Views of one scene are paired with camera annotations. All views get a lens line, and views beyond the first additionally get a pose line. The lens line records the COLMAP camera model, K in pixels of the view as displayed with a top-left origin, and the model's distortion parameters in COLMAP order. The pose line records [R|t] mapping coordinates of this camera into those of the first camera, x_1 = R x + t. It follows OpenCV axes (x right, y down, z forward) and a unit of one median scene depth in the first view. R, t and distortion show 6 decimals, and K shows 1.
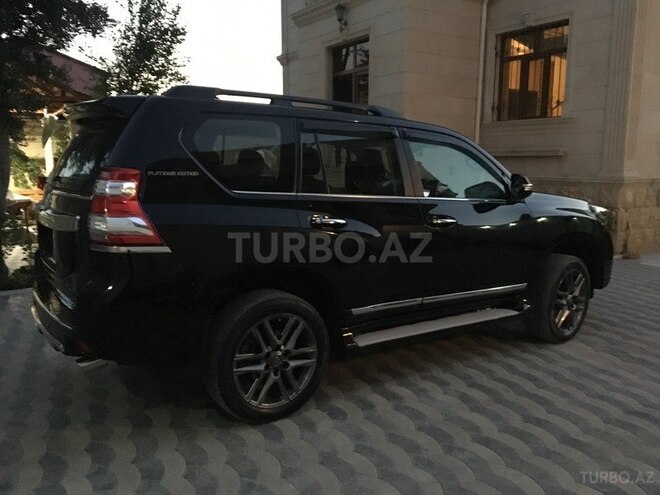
lens RADIAL K [[563.4, 0, 328.4], [0, 563.4, 248.2], [0, 0, 1]] dist [0.059828, -0.064014]
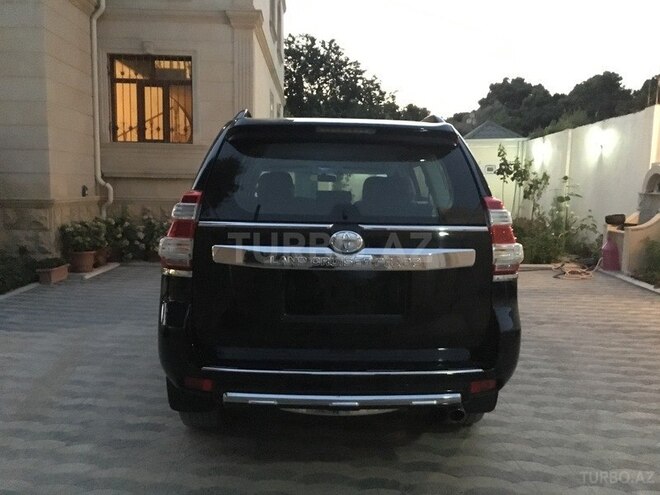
lens RADIAL K [[563.4, 0, 332.3], [0, 563.4, 246.7], [0, 0, 1]] dist [0.059828, -0.064014]
pose [[0.529756, -0.094722, 0.842844, -0.990682], [0.126019, 0.991504, 0.032222, -0.085982], [-0.838736, 0.089145, 0.537193, 0.510012]]
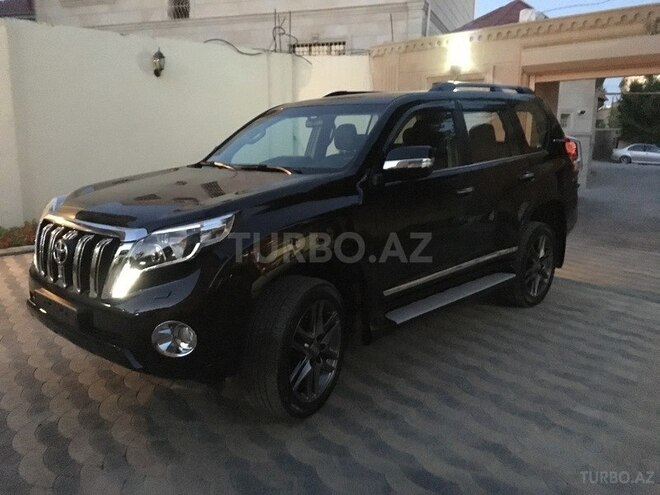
lens RADIAL K [[563.4, 0, 328.8], [0, 563.4, 248.5], [0, 0, 1]] dist [0.059828, -0.064014]
pose [[-0.981327, 0.023786, -0.190873, 0.370582], [-0.042783, 0.940477, 0.337153, -0.350665], [0.187531, 0.339024, -0.921898, 2.311619]]
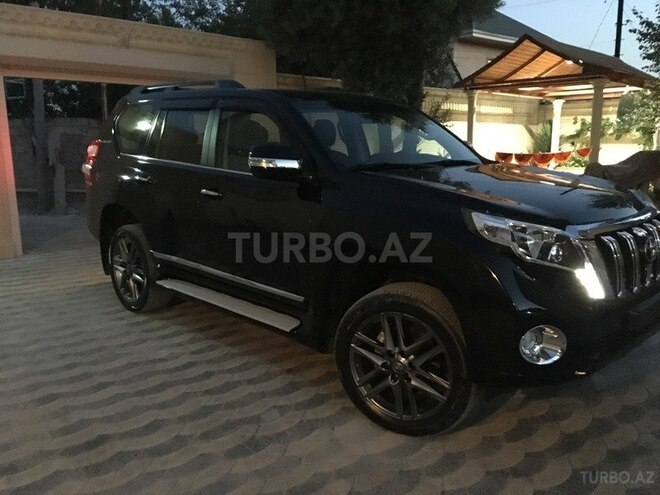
lens RADIAL K [[563.4, 0, 333.3], [0, 563.4, 247.6], [0, 0, 1]] dist [0.059828, -0.064014]
pose [[0.173451, 0.163391, -0.971194, 1.195708], [-0.137795, 0.980468, 0.140342, -0.118715], [0.975155, 0.109483, 0.192577, 1.027046]]
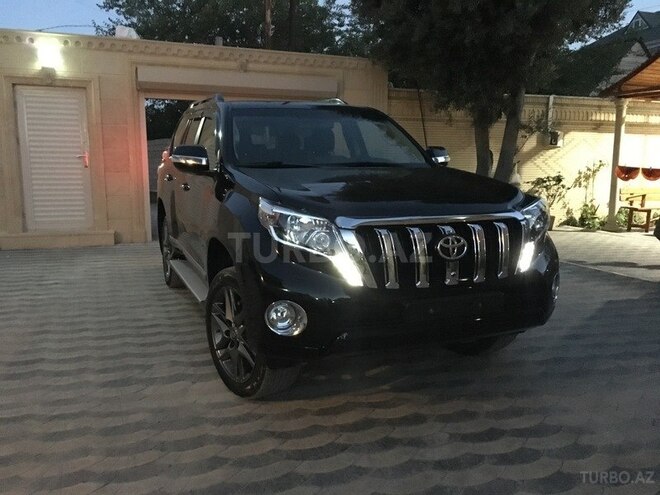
lens RADIAL K [[563.4, 0, 330.7], [0, 563.4, 246.9], [0, 0, 1]] dist [0.059828, -0.064014]
pose [[-0.207242, 0.134259, -0.969033, 1.298292], [-0.154788, 0.973560, 0.167990, -0.169565], [0.965967, 0.184810, -0.180981, 1.528559]]
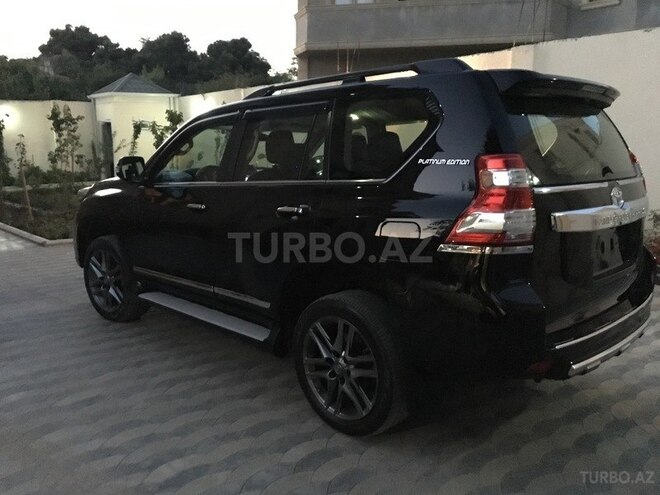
lens RADIAL K [[563.4, 0, 325.4], [0, 563.4, 247.1], [0, 0, 1]] dist [0.059828, -0.064014]
pose [[-0.177588, -0.185374, 0.966488, -1.054775], [0.157019, 0.964179, 0.213783, -0.217923], [-0.971498, 0.189722, -0.142119, 1.319320]]
